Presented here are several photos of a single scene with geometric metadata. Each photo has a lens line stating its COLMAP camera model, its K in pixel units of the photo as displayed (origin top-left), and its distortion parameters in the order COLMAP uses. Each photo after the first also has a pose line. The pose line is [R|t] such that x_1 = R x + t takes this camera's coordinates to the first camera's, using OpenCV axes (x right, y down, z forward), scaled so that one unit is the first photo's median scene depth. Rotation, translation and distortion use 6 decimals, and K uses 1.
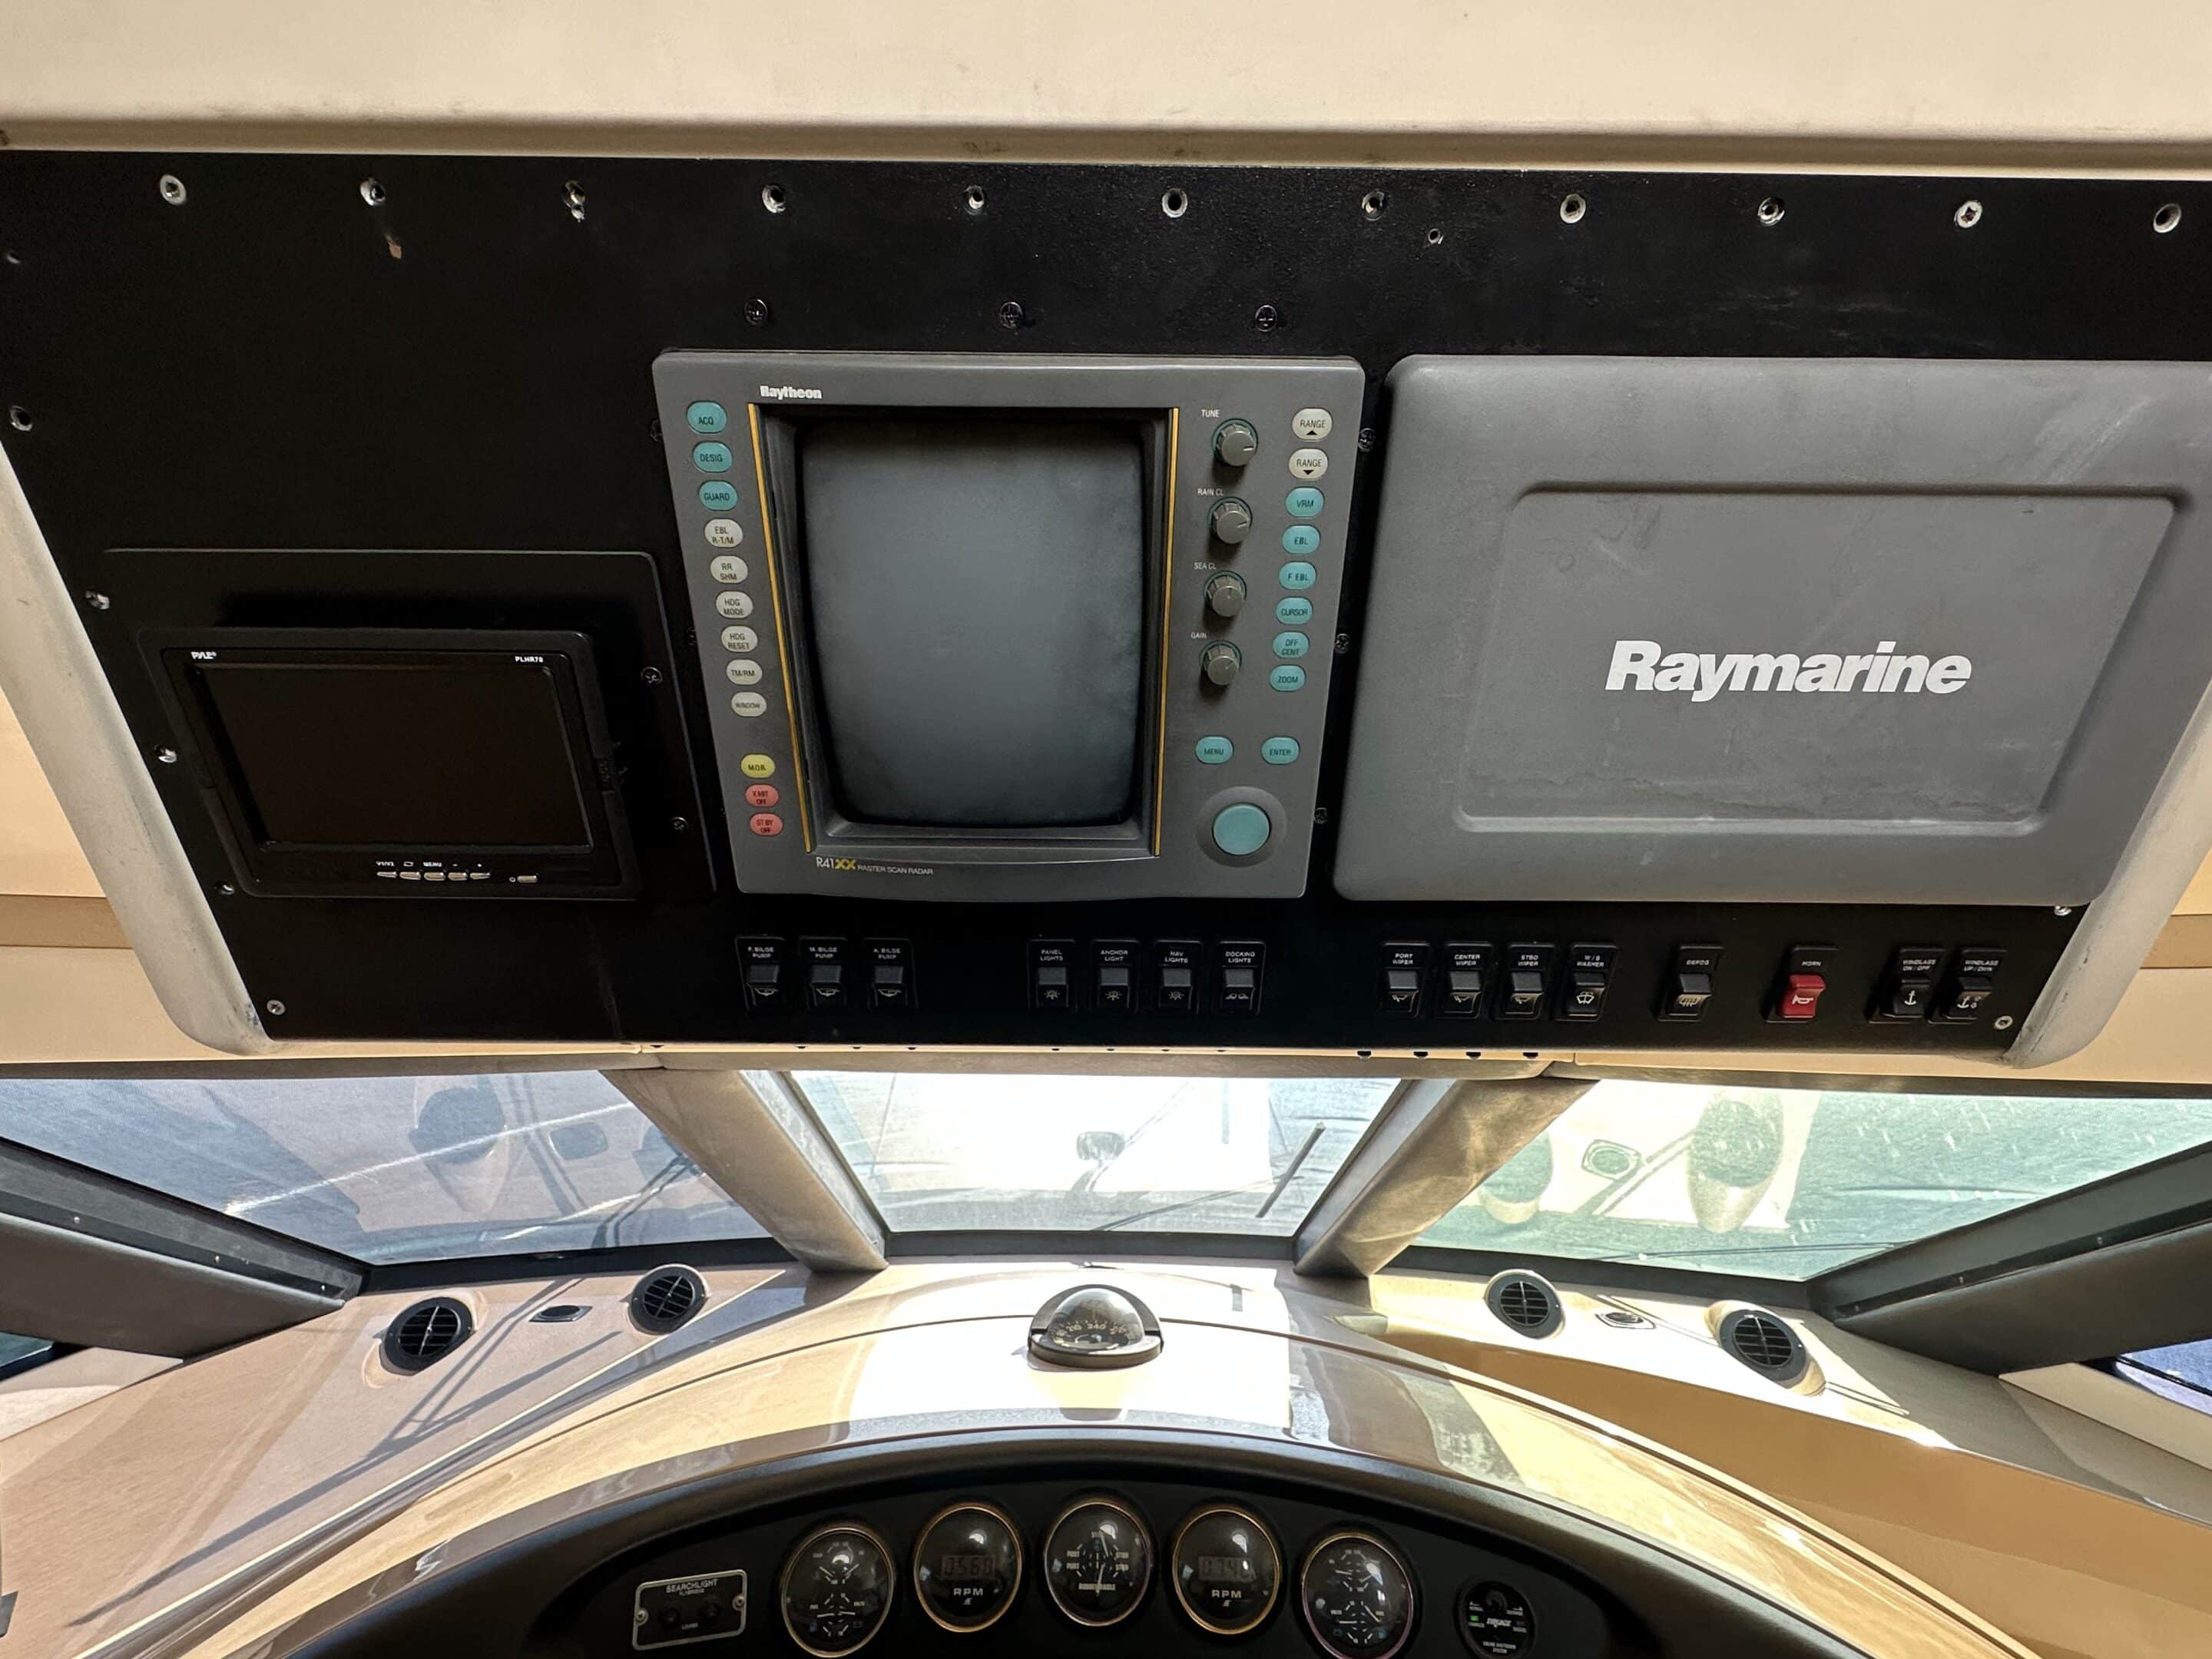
lens RADIAL K [[1124.6, 0, 1103.3], [0, 1124.6, 830.4], [0, 0, 1]] dist [-0.002925, 0.001153]
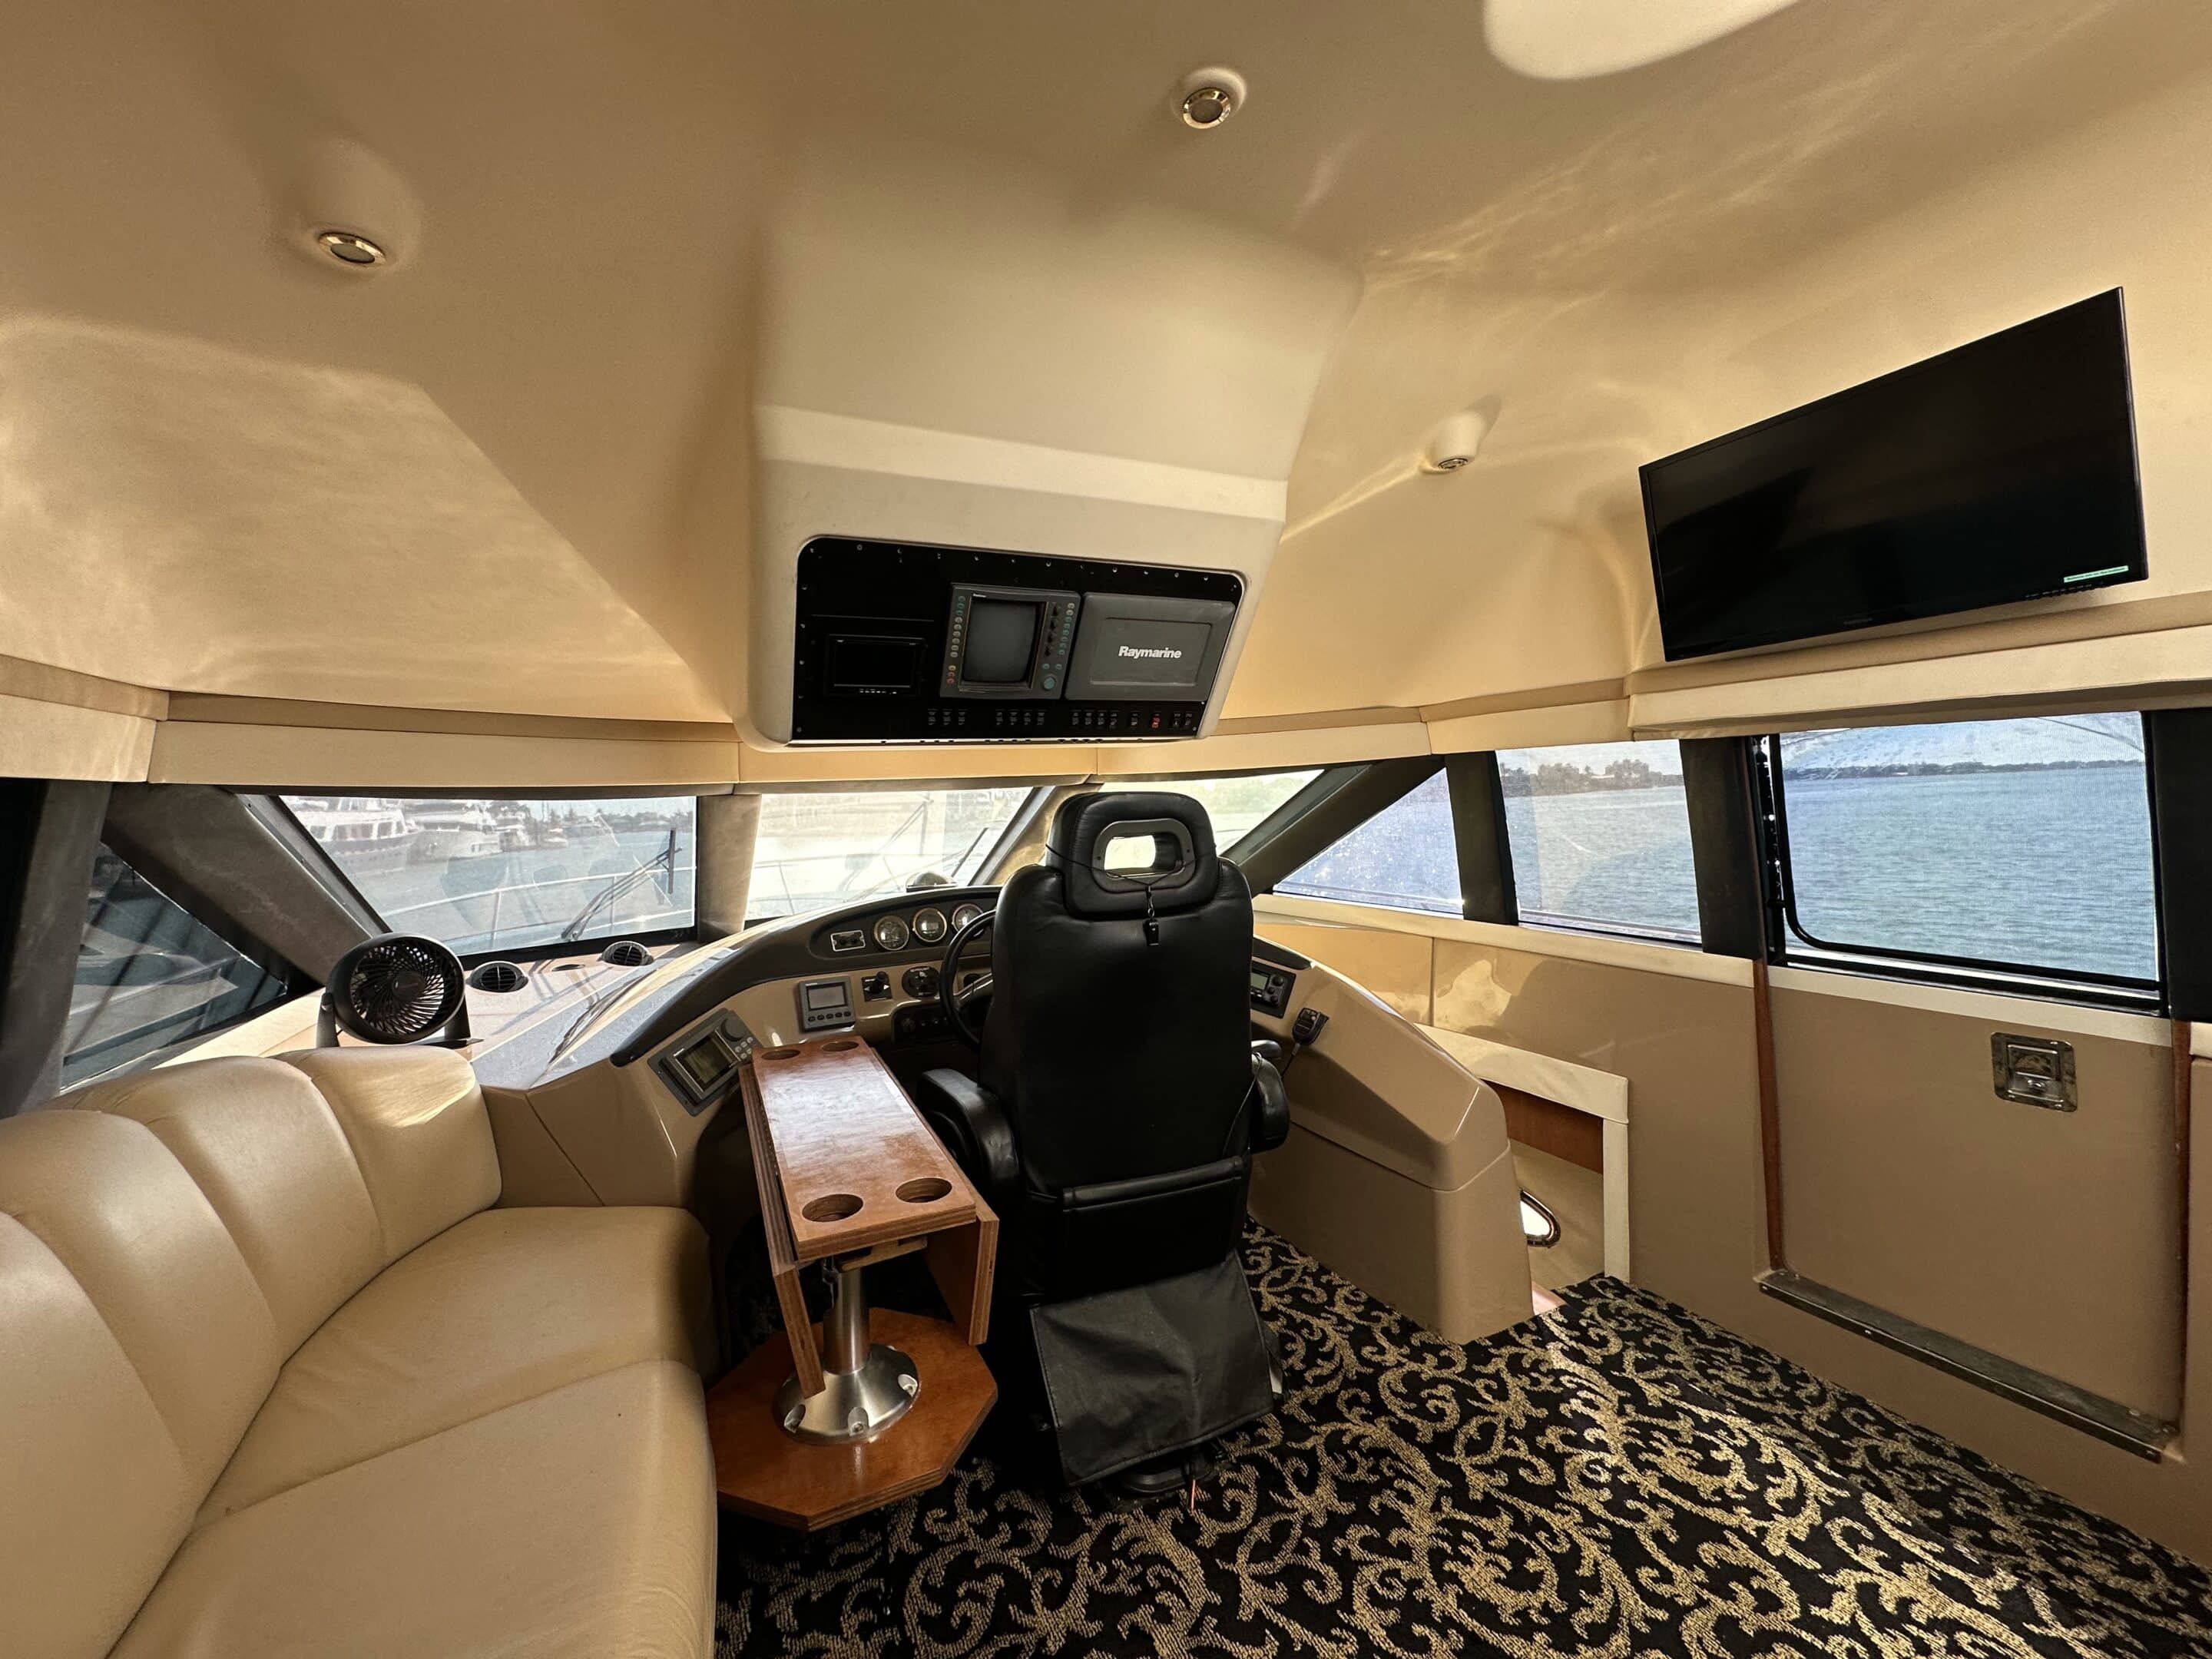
lens RADIAL K [[888.5, 0, 1104.8], [0, 888.5, 827.6], [0, 0, 1]] dist [0.000676, -0.000012]
pose [[0.898775, -0.060155, 0.434264, -0.557715], [0.004297, 0.991703, 0.128478, 0.050969], [-0.438389, -0.113606, 0.891577, -1.050635]]
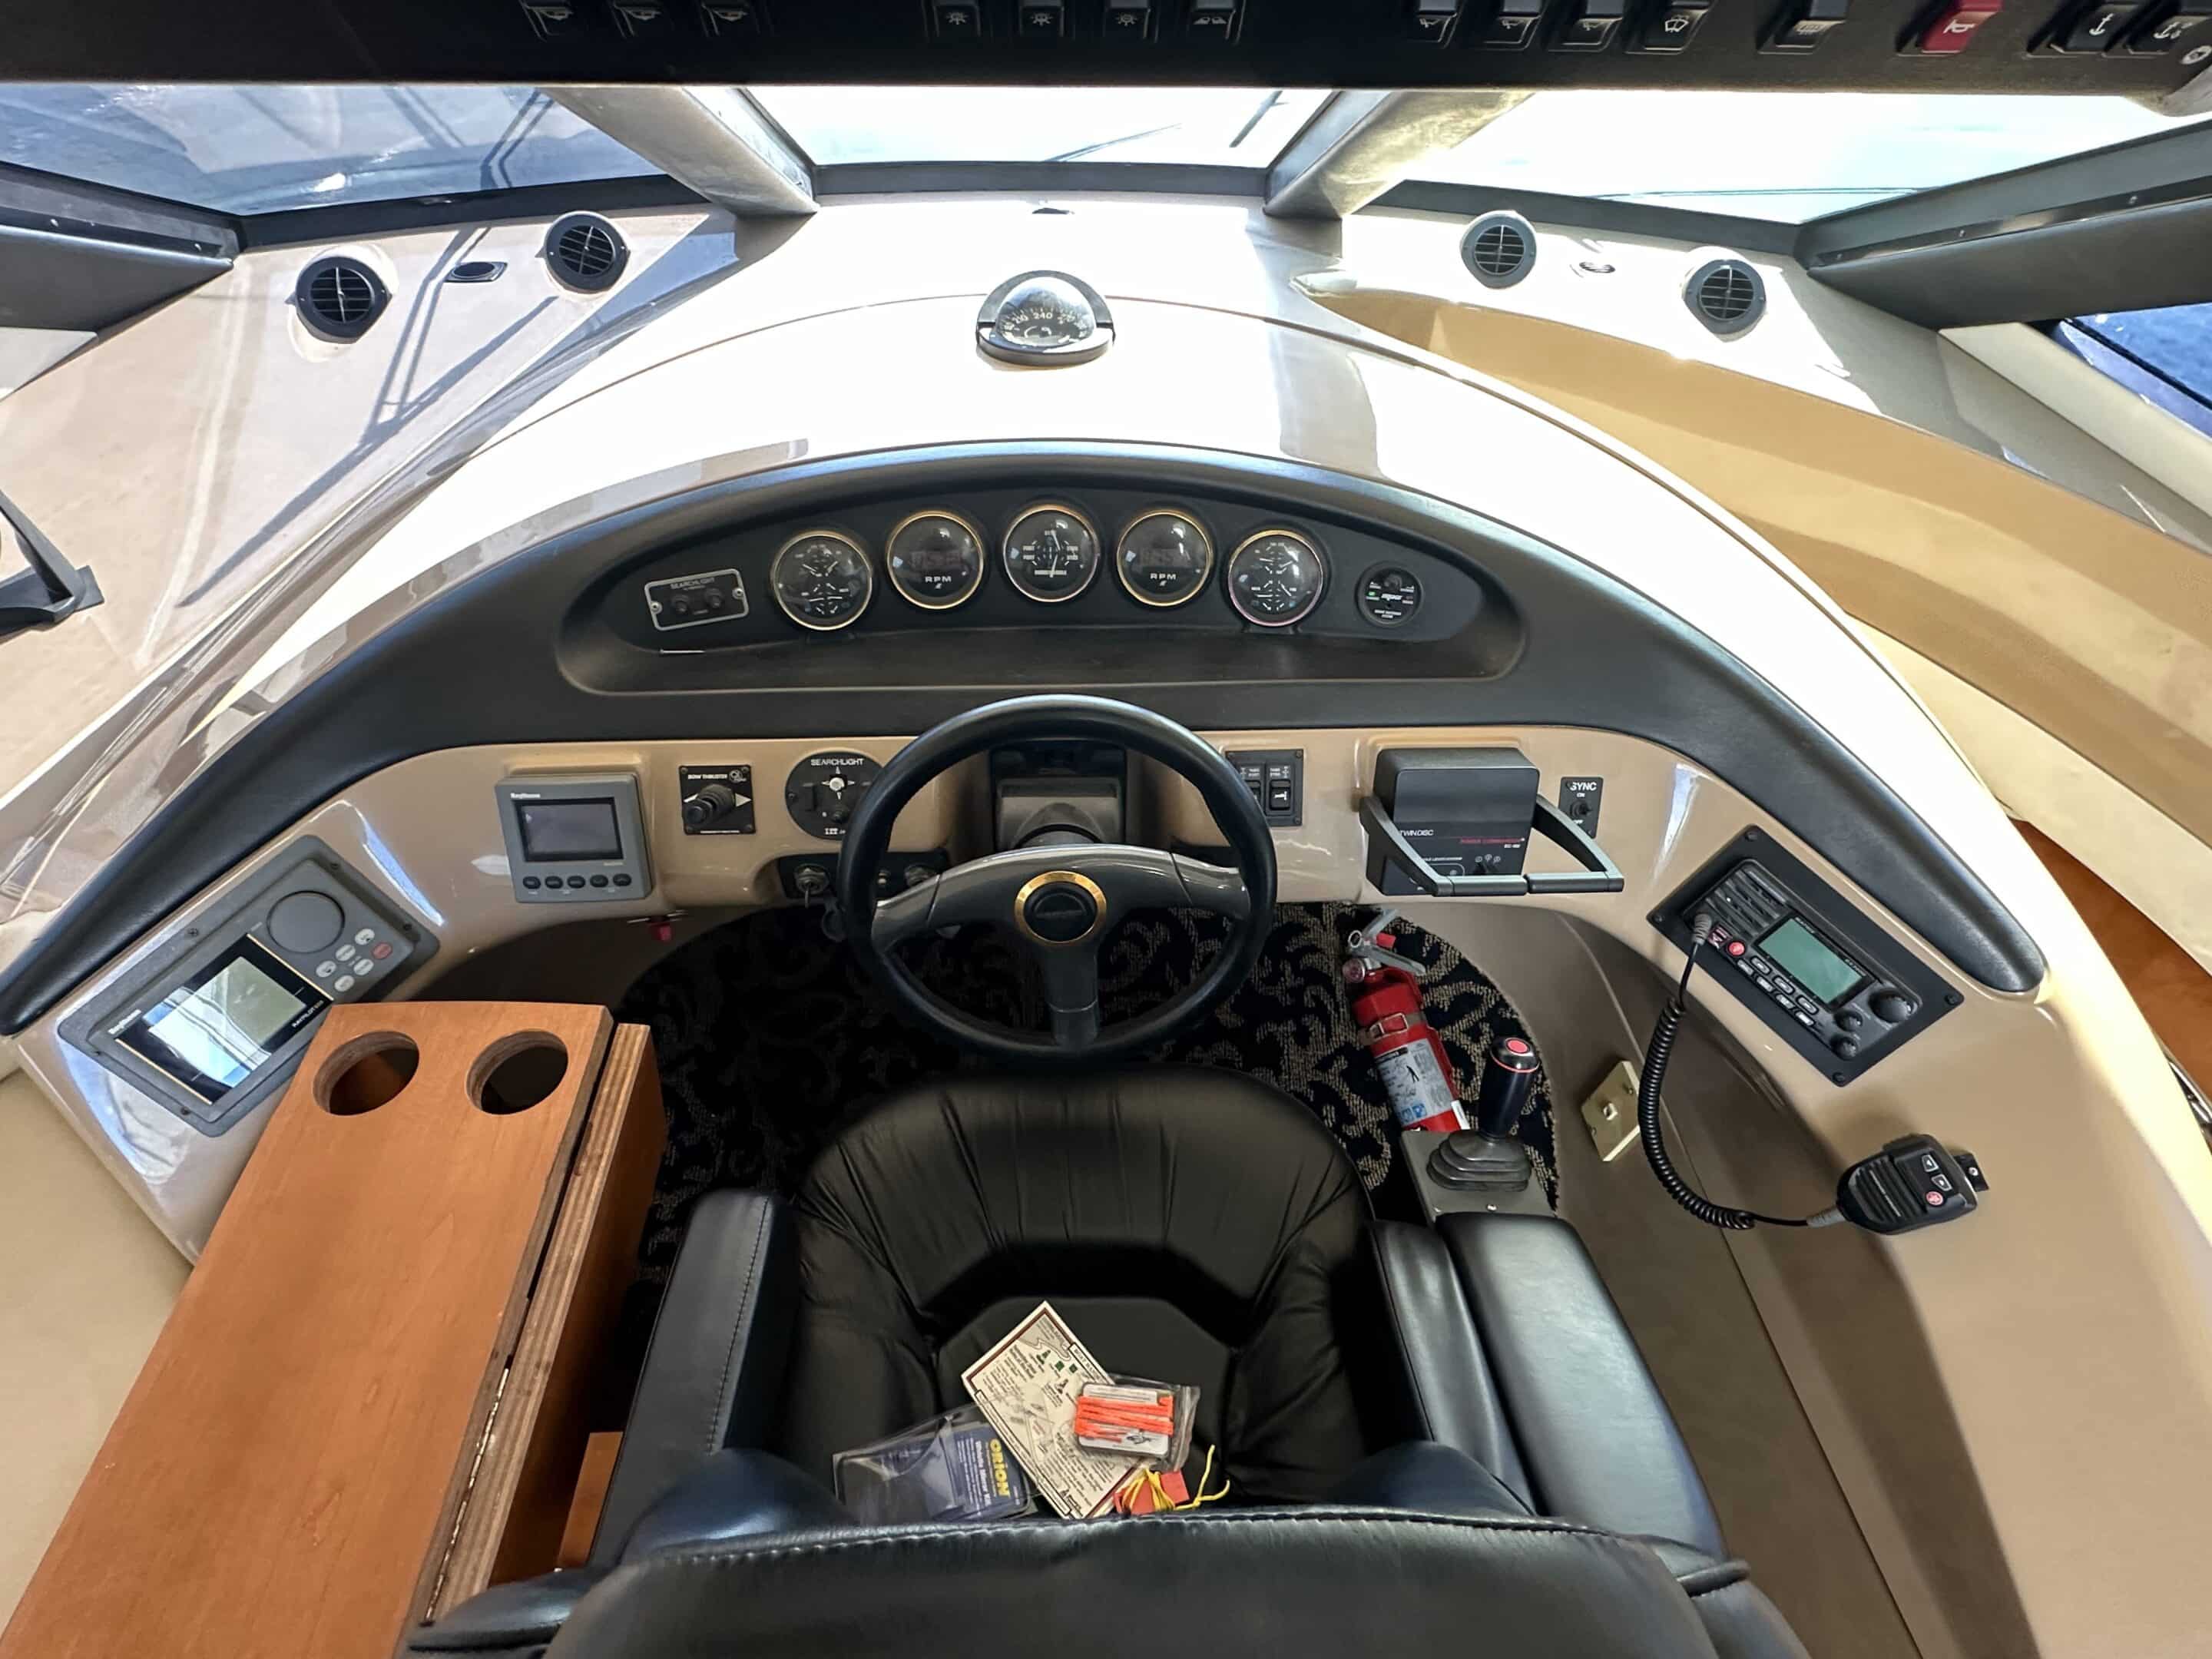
lens RADIAL K [[1124.6, 0, 1110.2], [0, 1124.6, 831.0], [0, 0, 1]] dist [-0.002925, 0.001153]
pose [[0.999380, -0.017692, 0.030438, 0.011660], [-0.013598, 0.603496, 0.797250, -0.061619], [-0.032474, -0.797169, 0.602882, 0.072832]]
